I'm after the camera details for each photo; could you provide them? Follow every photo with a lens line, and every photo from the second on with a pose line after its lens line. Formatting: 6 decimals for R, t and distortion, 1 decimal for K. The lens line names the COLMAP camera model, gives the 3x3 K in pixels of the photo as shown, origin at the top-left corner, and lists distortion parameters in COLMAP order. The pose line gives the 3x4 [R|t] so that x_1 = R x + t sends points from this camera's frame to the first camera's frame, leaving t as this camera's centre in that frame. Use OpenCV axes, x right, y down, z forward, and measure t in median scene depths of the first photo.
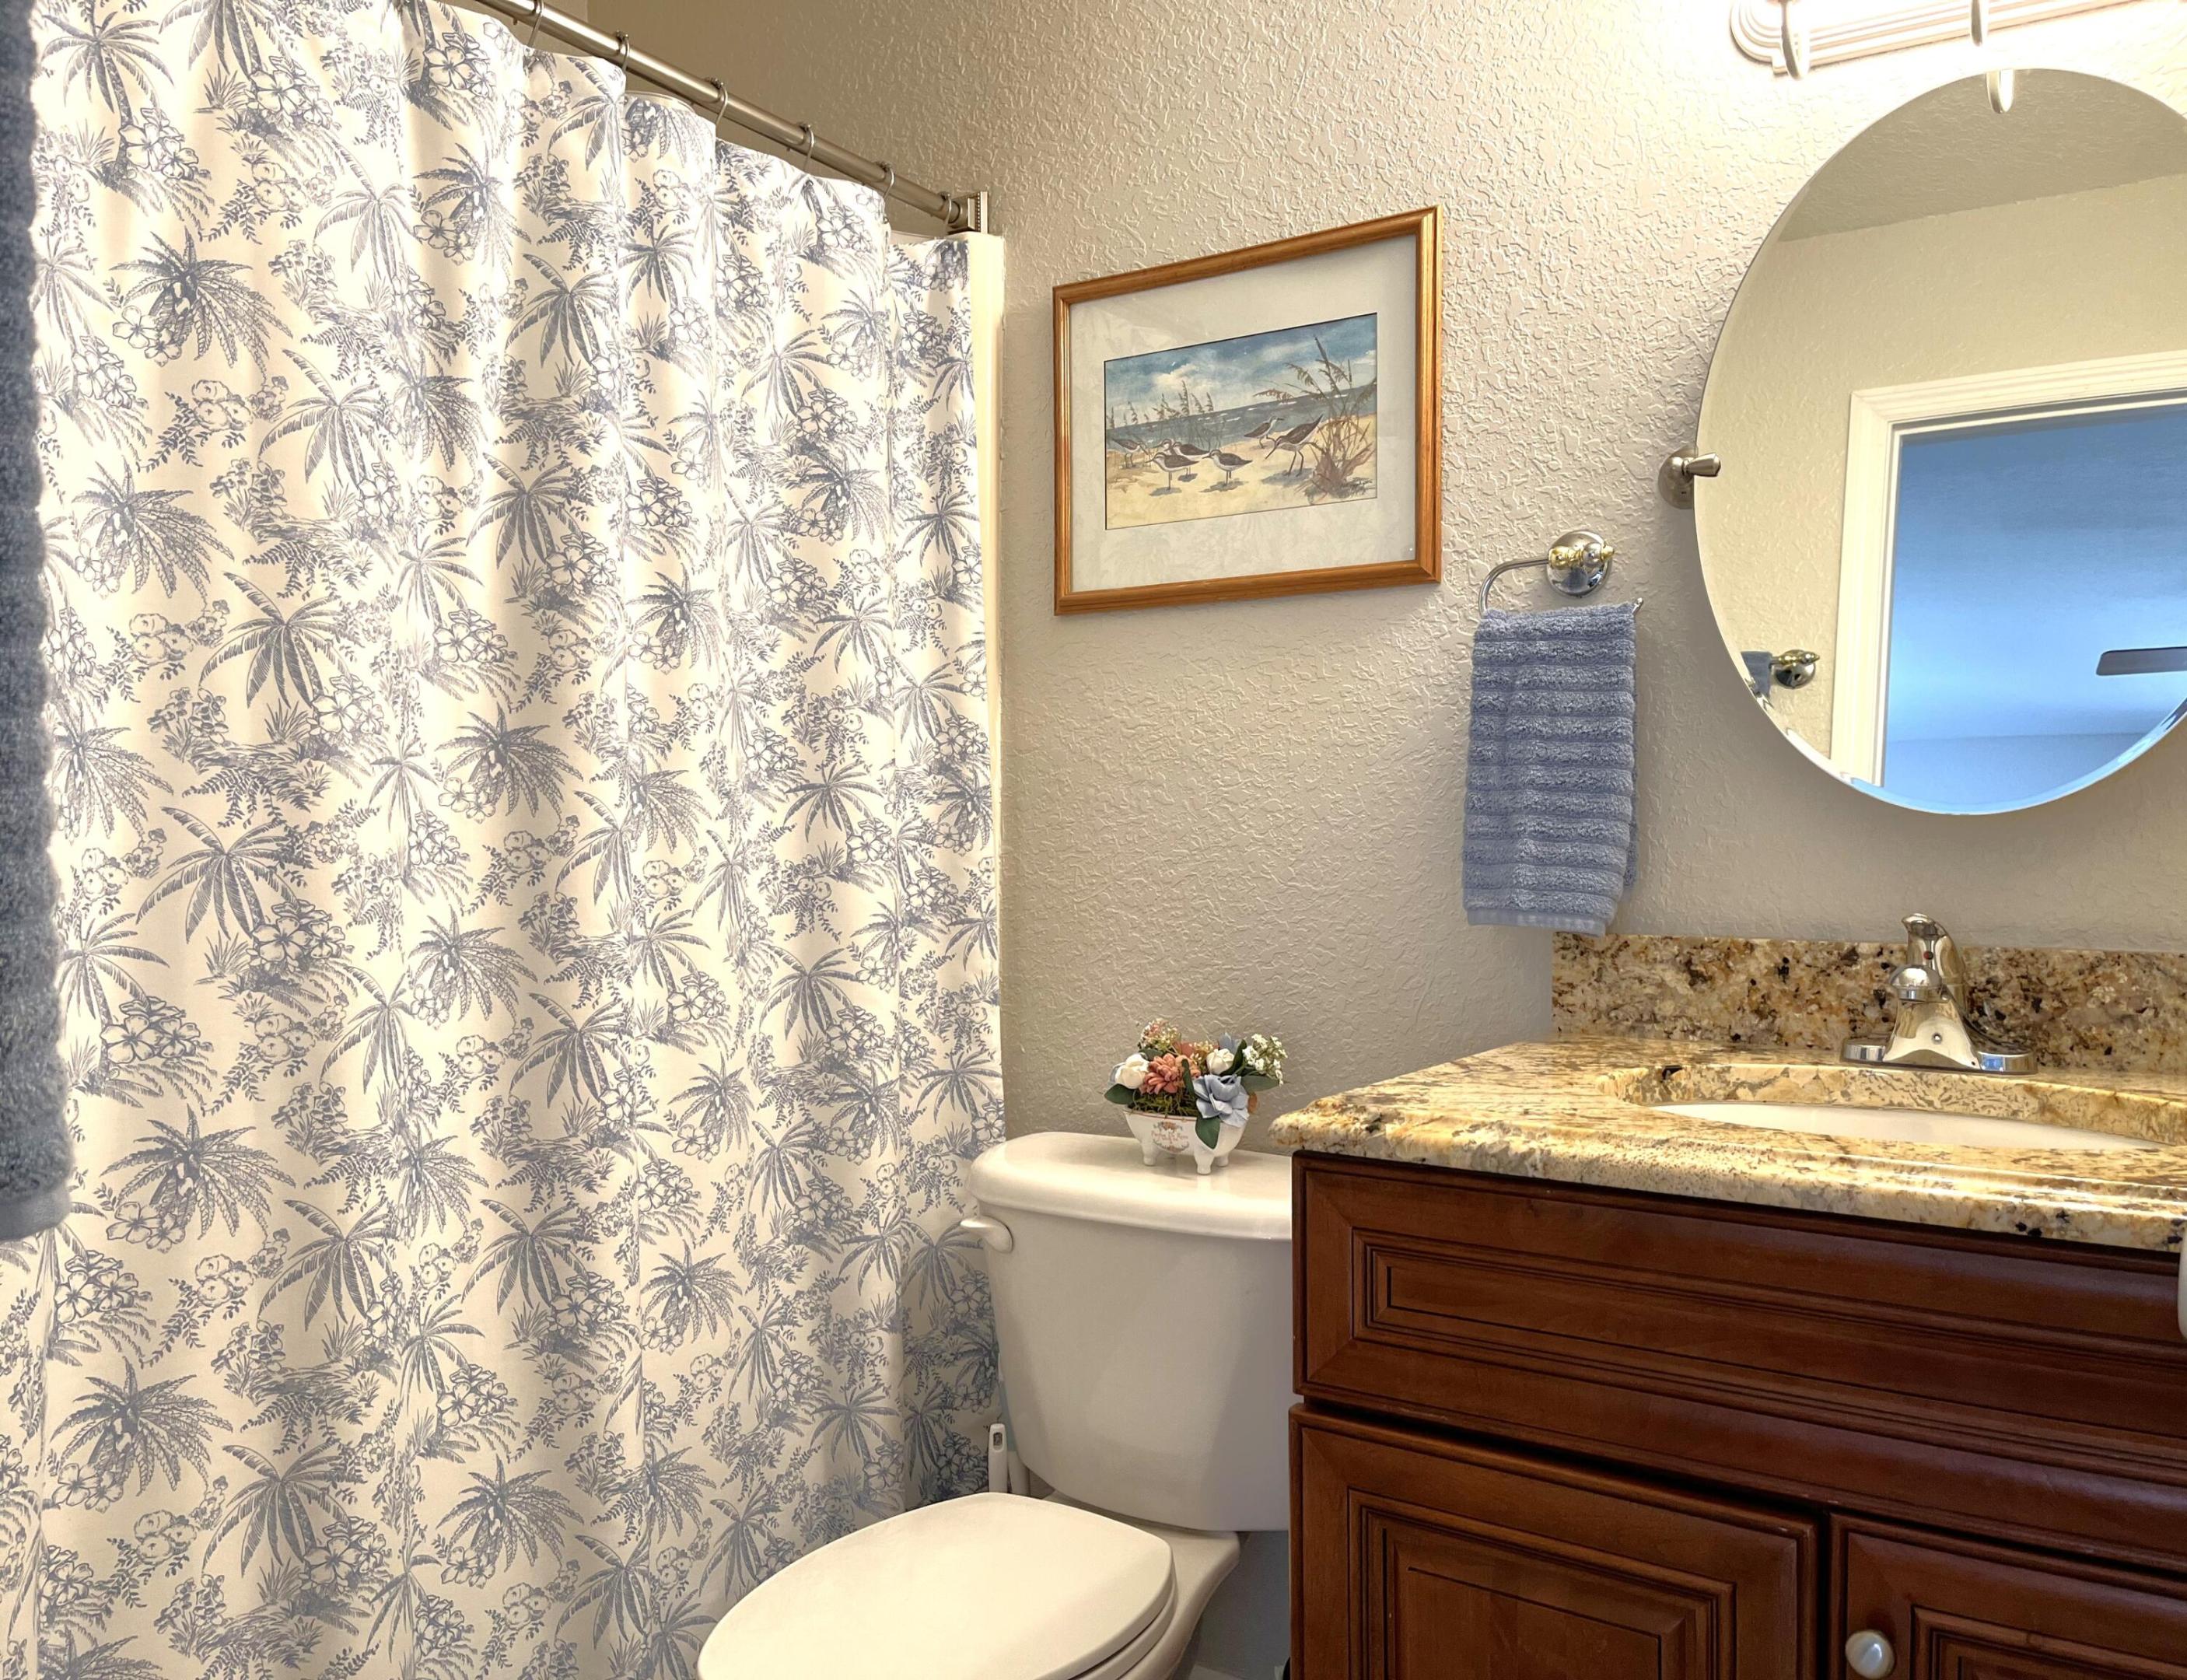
lens RADIAL K [[1739.8, 0, 1091.9], [0, 1739.8, 835.7], [0, 0, 1]] dist [0.002551, 0.000171]
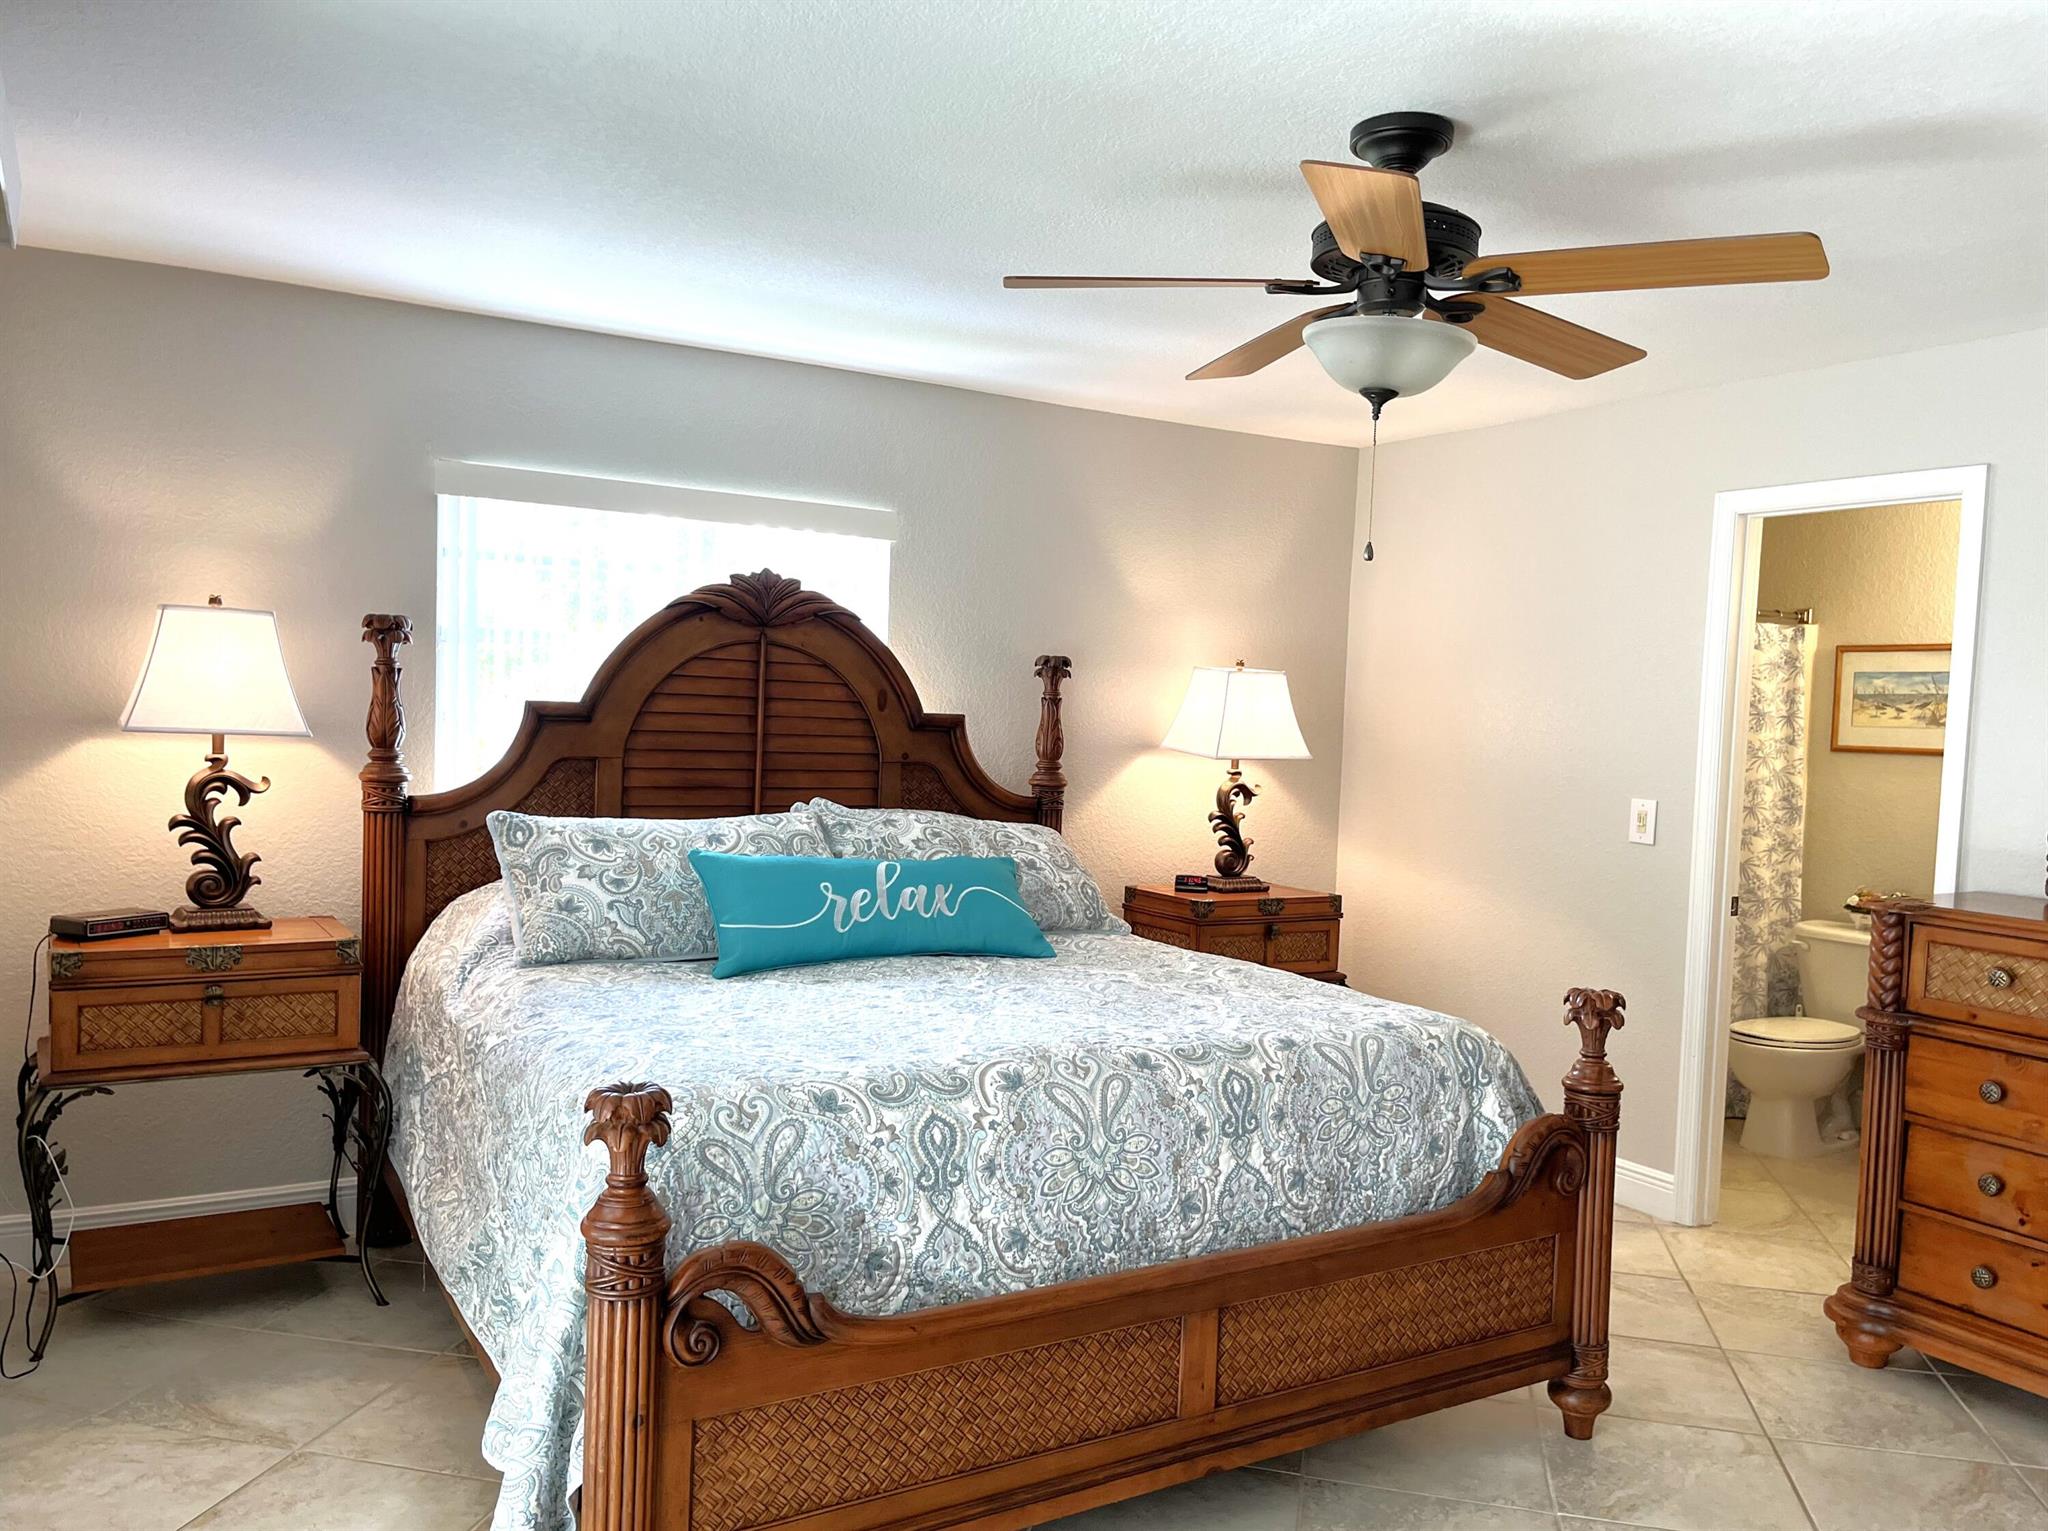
lens RADIAL K [[1553.7, 0, 1012.1], [0, 1553.7, 773.9], [0, 0, 1]] dist [0.030826, -0.024516]
pose [[0.900103, 0.050670, -0.432721, -0.126896], [-0.037327, 0.998531, 0.039280, -0.145799], [0.434075, -0.019204, 0.900672, -2.132104]]
